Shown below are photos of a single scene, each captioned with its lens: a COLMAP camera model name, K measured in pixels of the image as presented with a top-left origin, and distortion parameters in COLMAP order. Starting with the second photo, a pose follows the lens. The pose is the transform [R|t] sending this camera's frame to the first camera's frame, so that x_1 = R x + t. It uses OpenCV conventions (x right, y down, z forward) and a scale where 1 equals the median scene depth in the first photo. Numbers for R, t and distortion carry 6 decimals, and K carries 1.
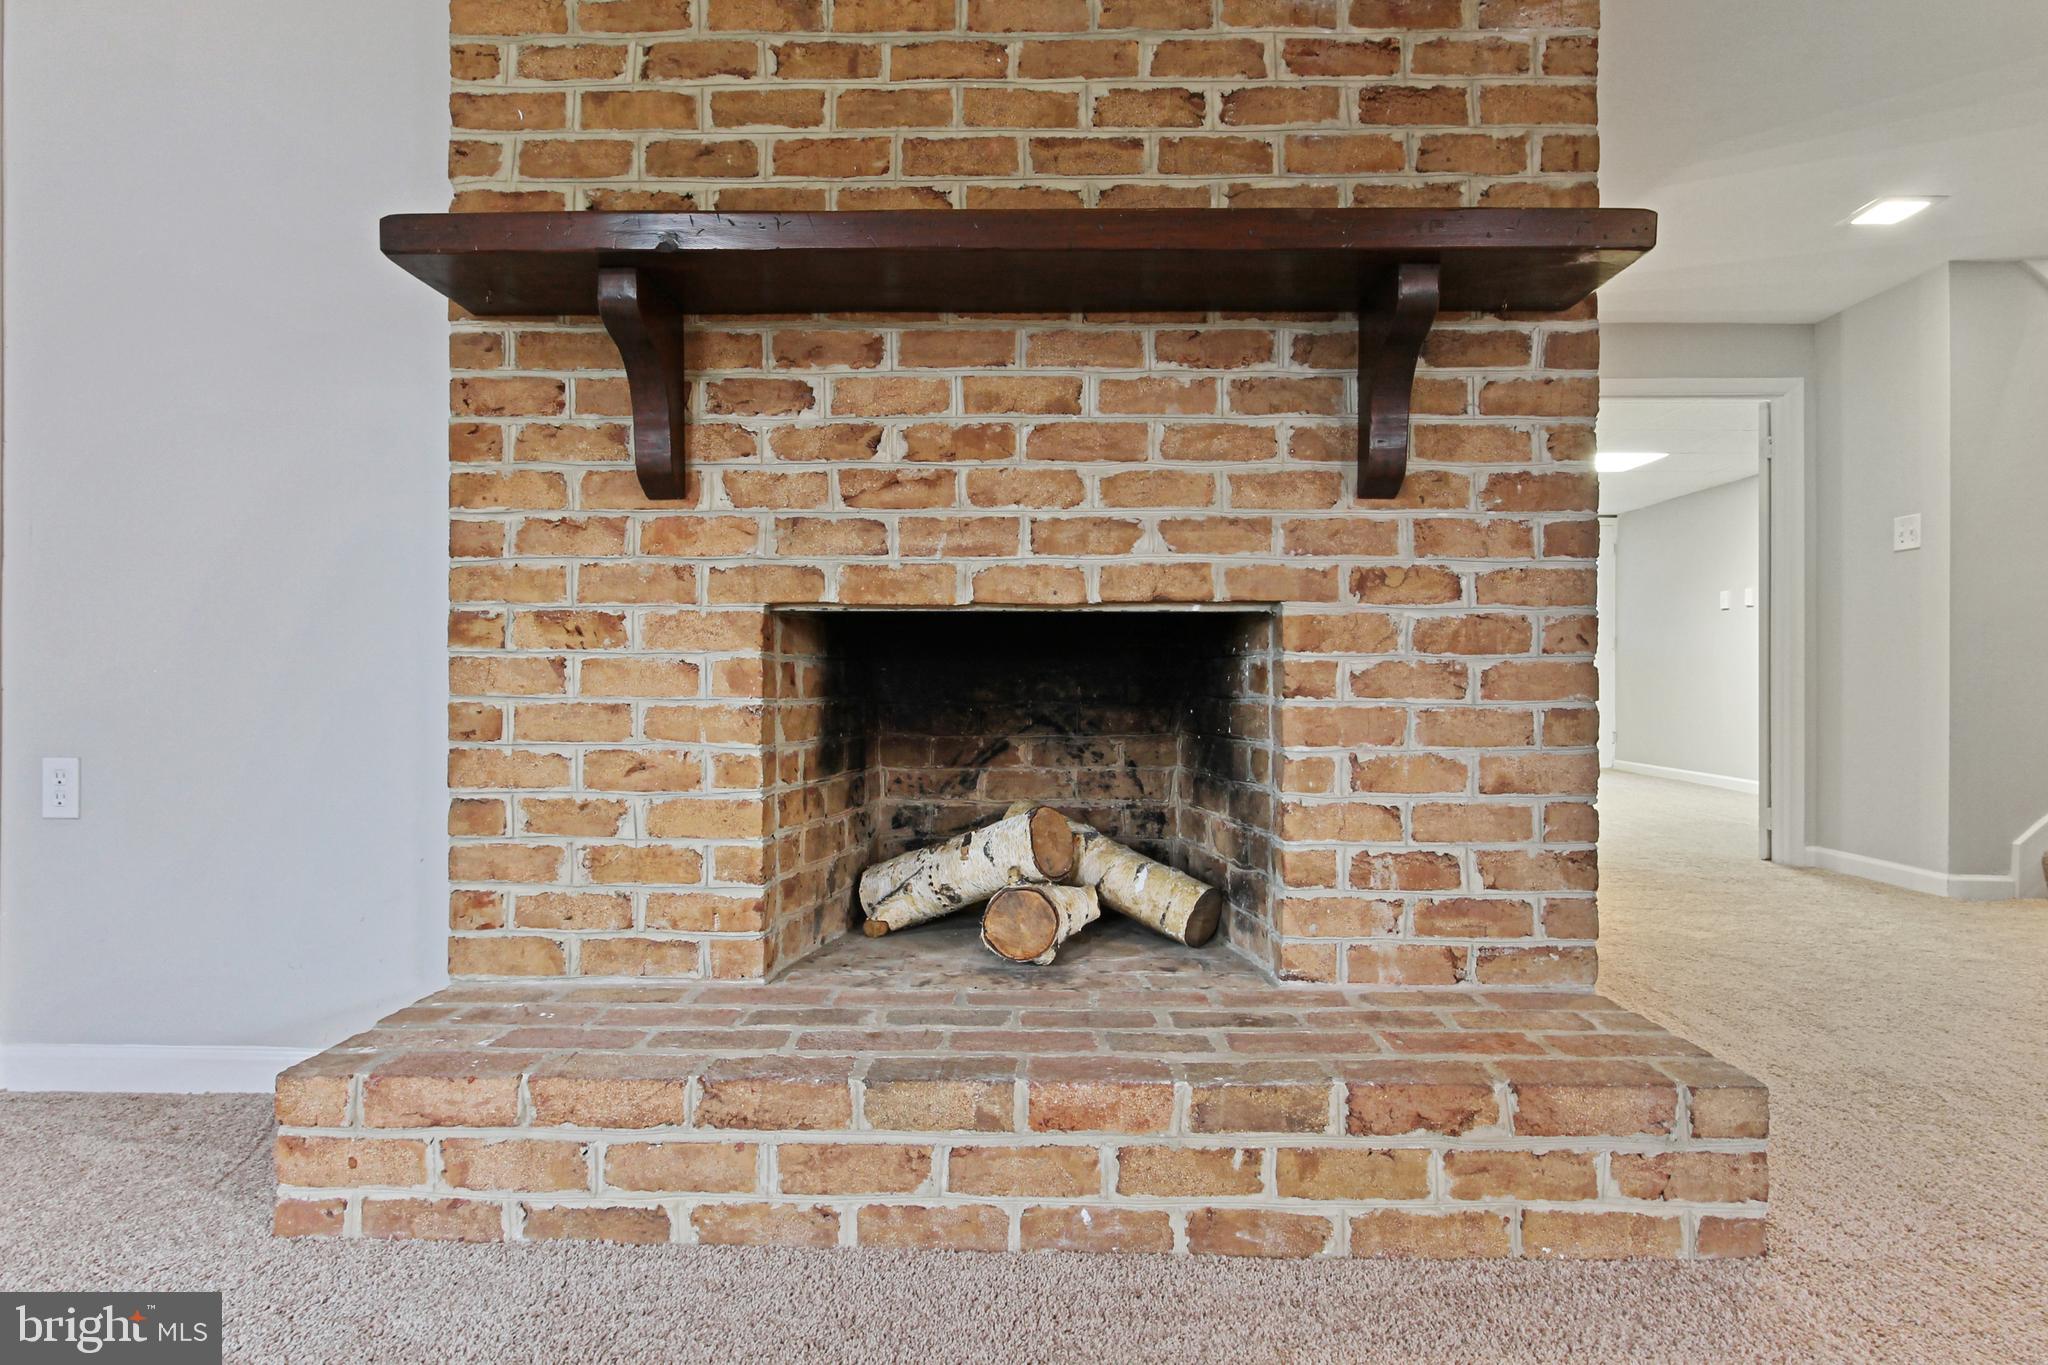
lens RADIAL K [[1144.8, 0, 1005.3], [0, 1144.8, 674.2], [0, 0, 1]] dist [-0.007605, 0.000822]
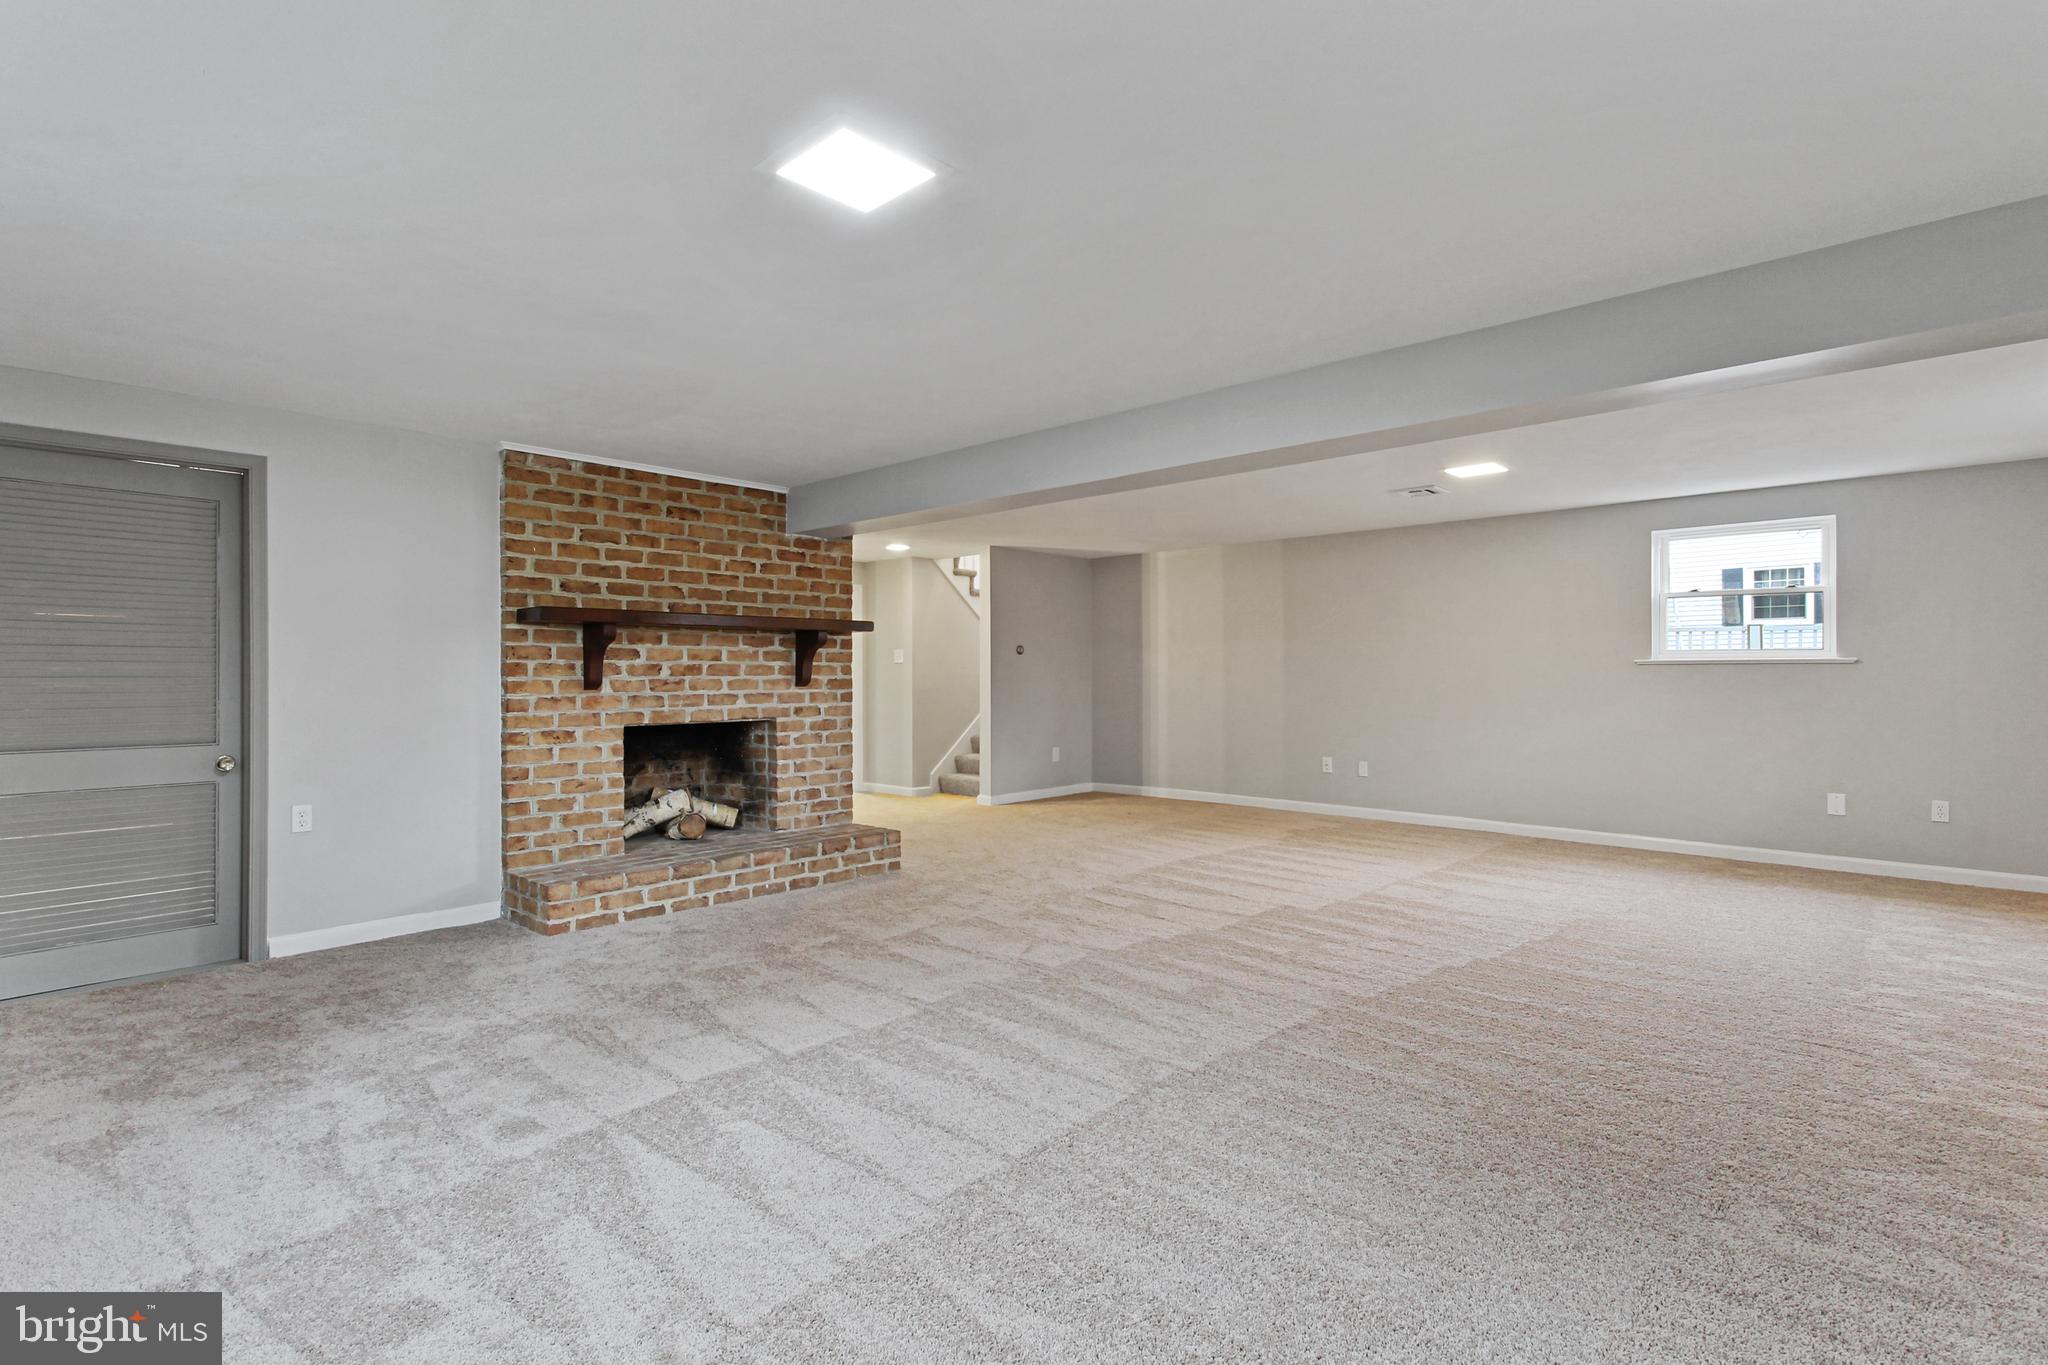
lens RADIAL K [[959.4, 0, 1018.2], [0, 959.4, 669.9], [0, 0, 1]] dist [-0.003872, 0.004733]
pose [[0.671221, -0.002254, 0.741254, -1.357787], [0.002643, 0.999996, 0.000647, -0.202273], [-0.741253, 0.001525, 0.671224, -1.402132]]
